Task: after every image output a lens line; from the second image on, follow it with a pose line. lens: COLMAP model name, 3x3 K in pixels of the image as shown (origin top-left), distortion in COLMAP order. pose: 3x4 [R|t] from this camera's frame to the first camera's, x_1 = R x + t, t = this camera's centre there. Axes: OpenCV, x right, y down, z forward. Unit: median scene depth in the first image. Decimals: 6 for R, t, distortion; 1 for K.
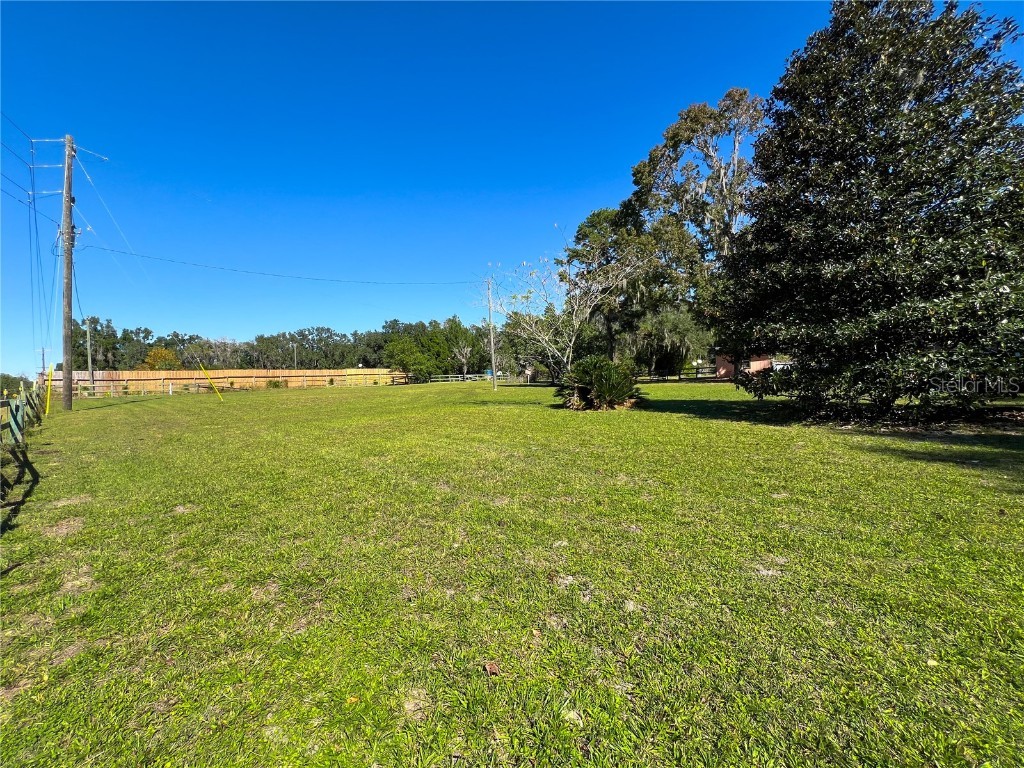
lens RADIAL K [[408.7, 0, 513.1], [0, 408.7, 379.5], [0, 0, 1]] dist [-0.000323, 0.000235]
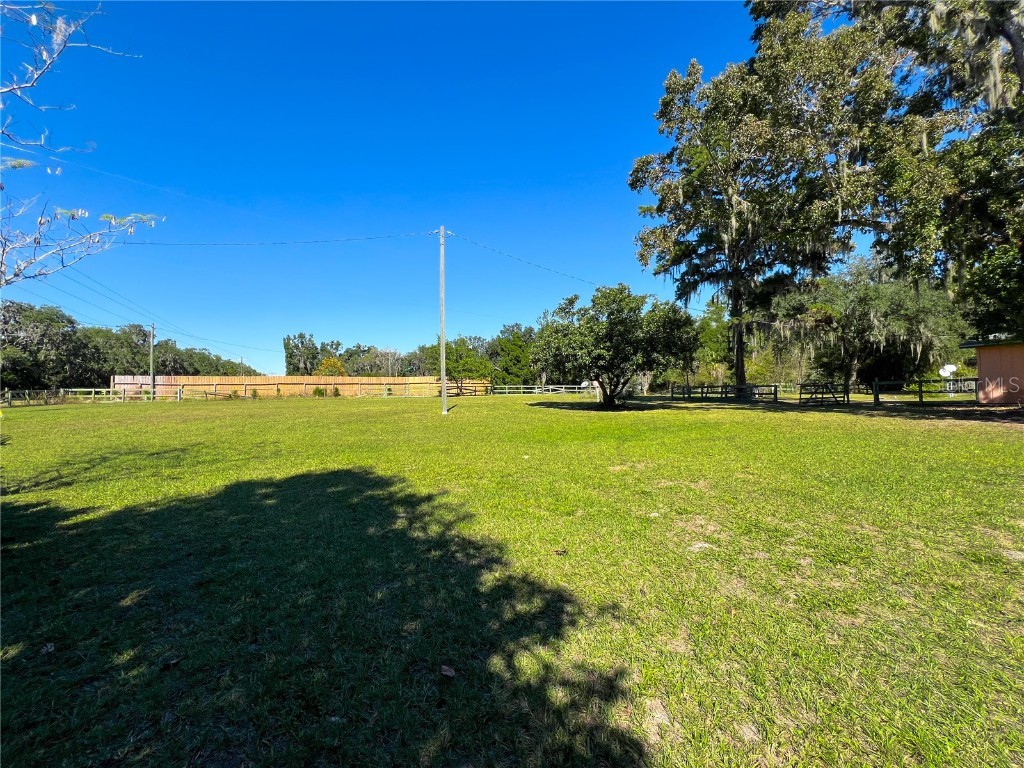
lens RADIAL K [[408.7, 0, 513.1], [0, 408.7, 379.5], [0, 0, 1]] dist [-0.000323, 0.000235]
pose [[0.906095, 0.012354, -0.422894, 0.158174], [-0.021268, 0.999640, -0.016367, -0.008854], [0.422539, 0.023824, 0.906031, 0.271931]]
